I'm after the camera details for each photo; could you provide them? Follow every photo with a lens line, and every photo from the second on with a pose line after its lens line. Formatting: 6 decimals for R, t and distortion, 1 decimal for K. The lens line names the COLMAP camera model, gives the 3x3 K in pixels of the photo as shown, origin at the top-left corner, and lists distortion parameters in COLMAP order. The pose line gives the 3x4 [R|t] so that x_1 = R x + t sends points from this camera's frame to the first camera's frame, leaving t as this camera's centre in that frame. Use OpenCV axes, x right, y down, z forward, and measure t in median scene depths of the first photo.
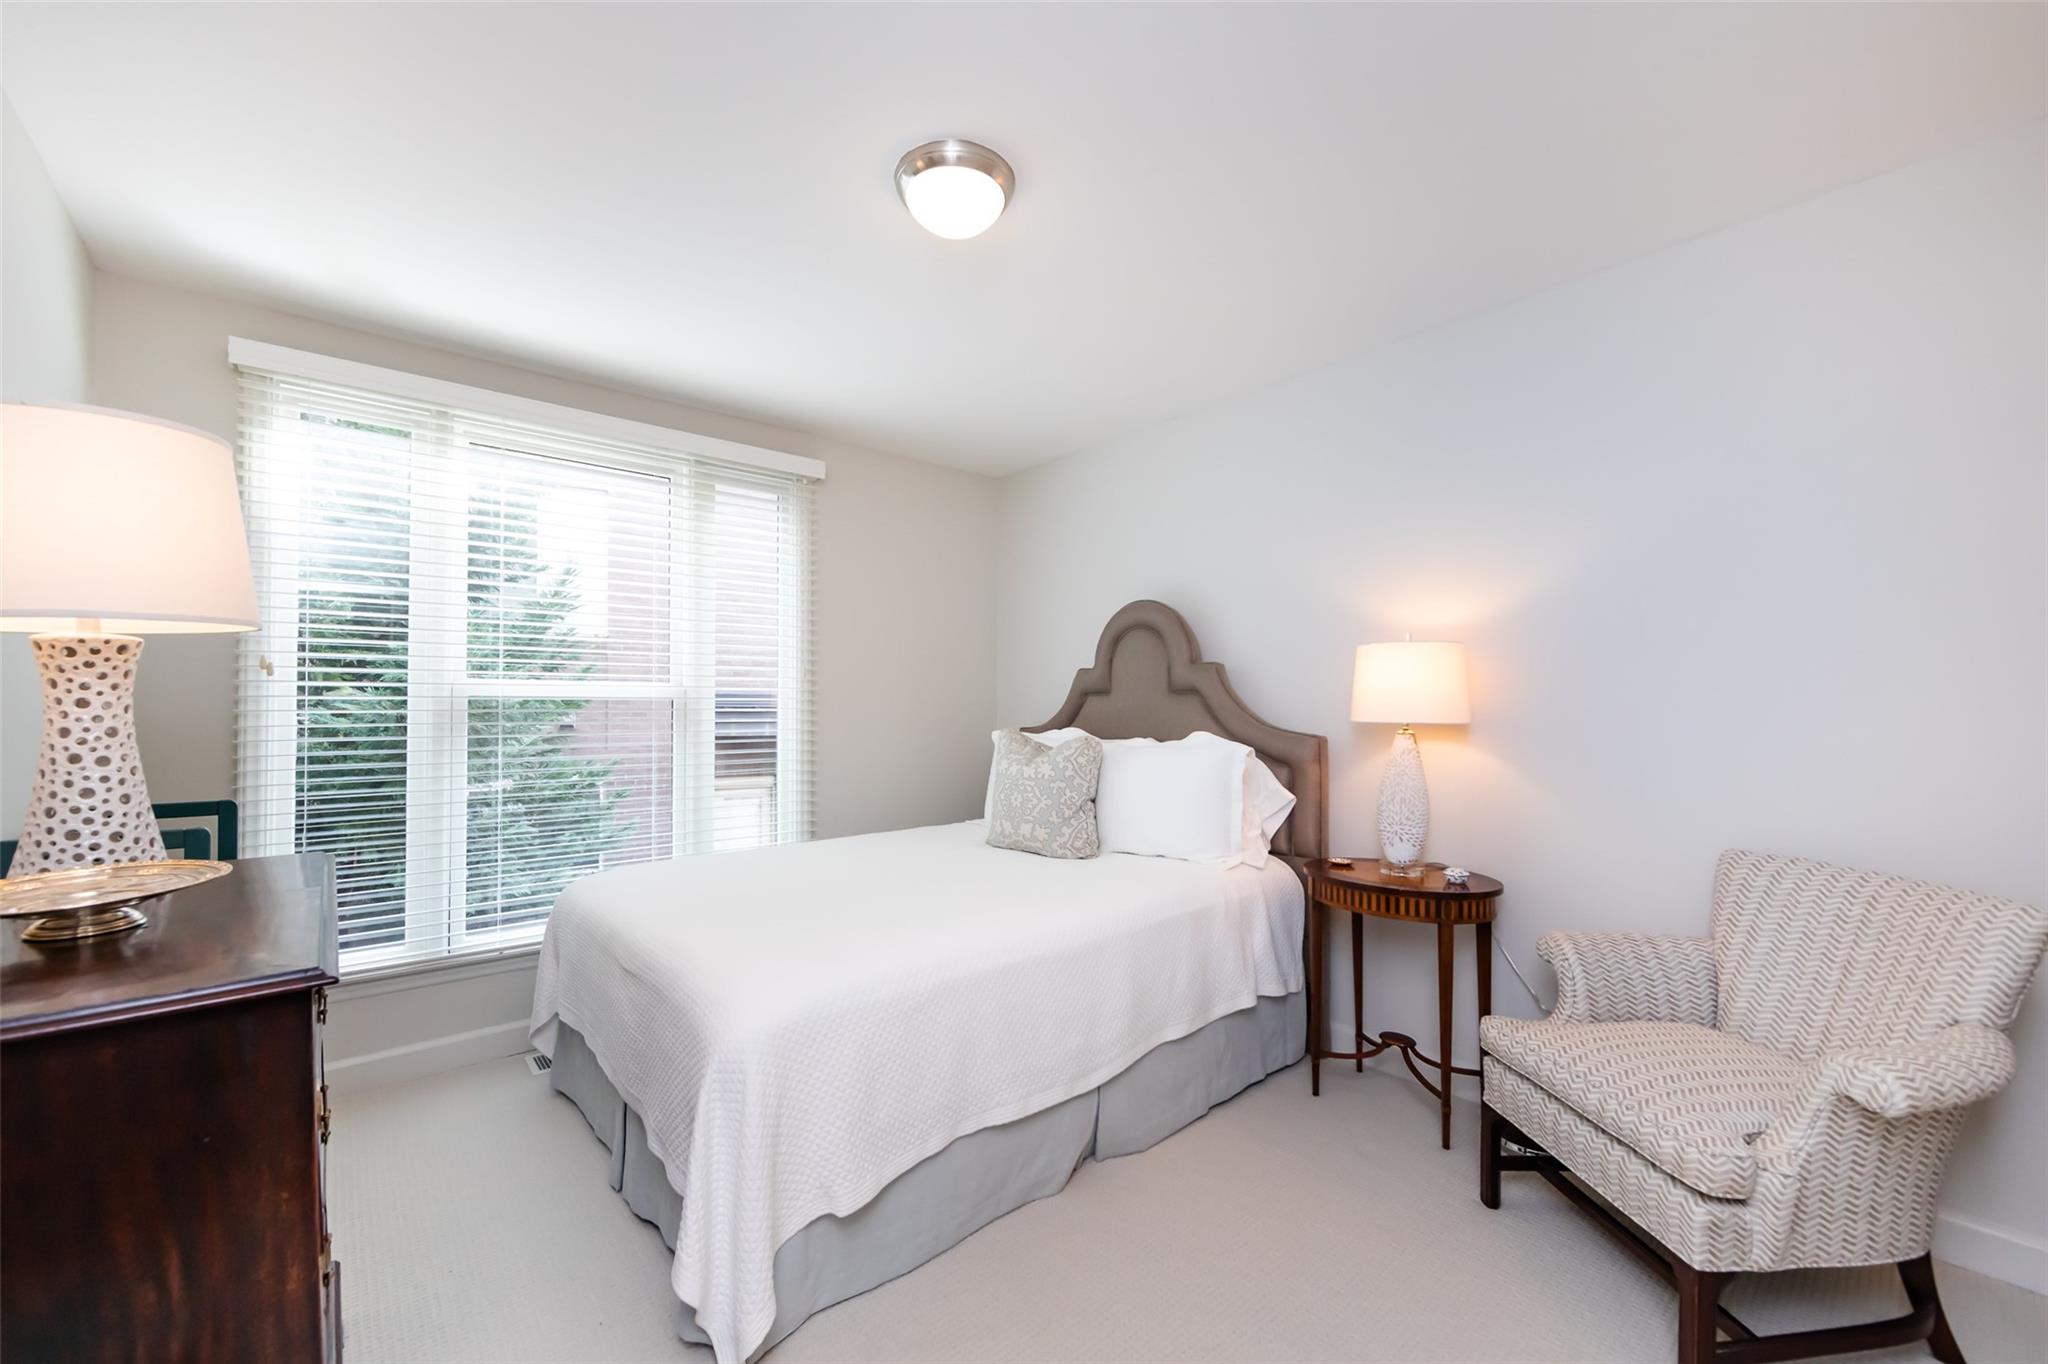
lens RADIAL K [[819.3, 0, 1010.9], [0, 819.3, 670.4], [0, 0, 1]] dist [-0.003935, -0.000062]
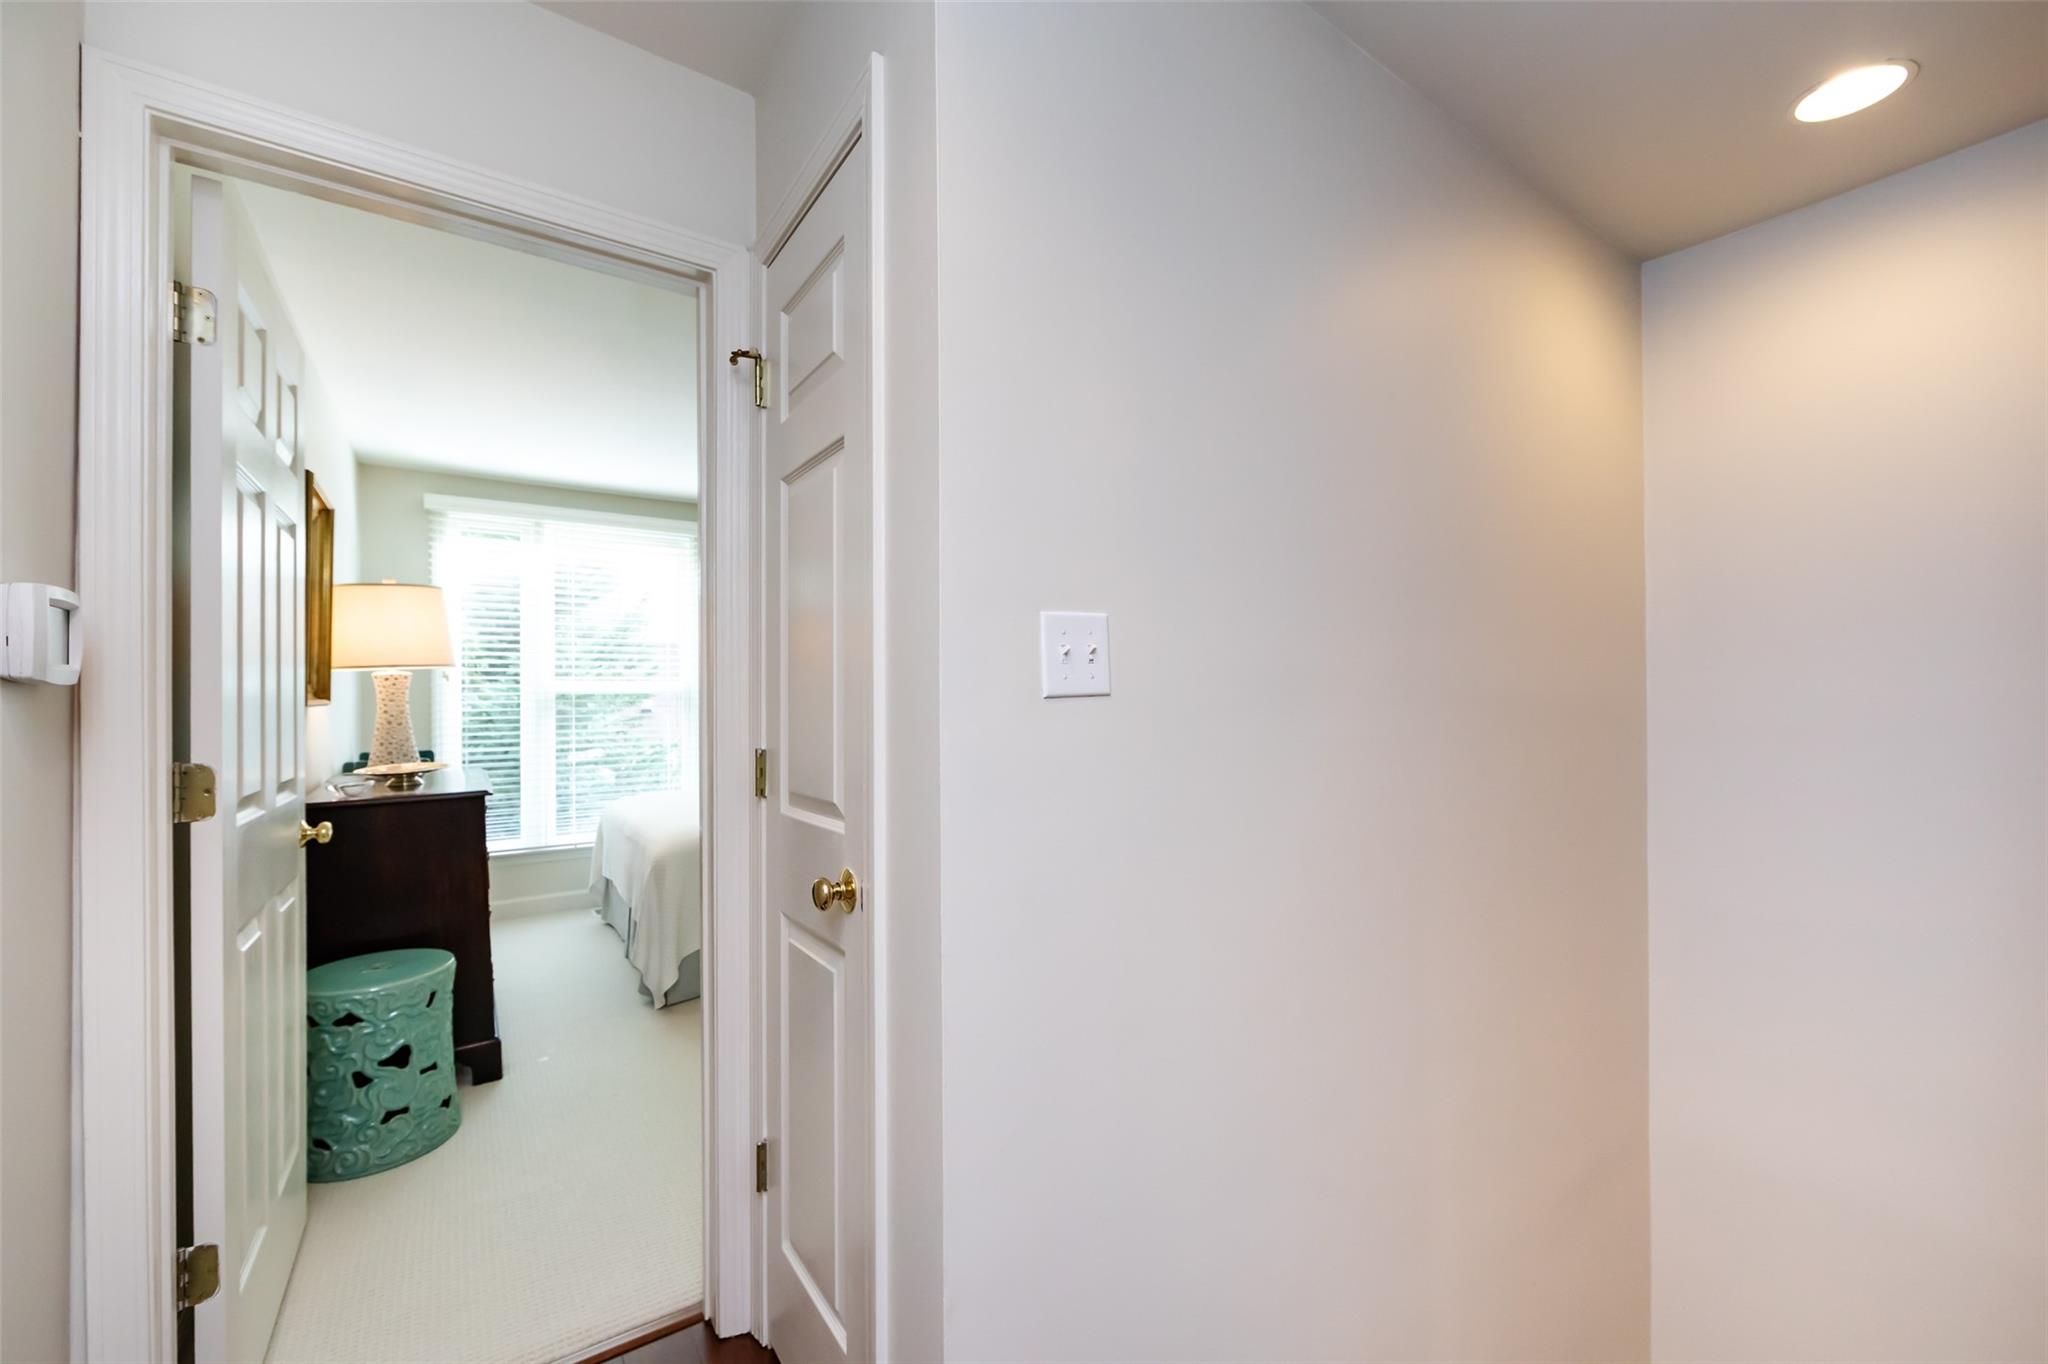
lens RADIAL K [[819.3, 0, 1033.3], [0, 819.3, 680.0], [0, 0, 1]] dist [-0.003935, -0.000062]
pose [[0.997101, 0.000888, -0.076089, 0.464578], [0.000773, 0.999762, 0.021798, -0.033371], [0.076091, -0.021794, 0.996863, -0.628193]]
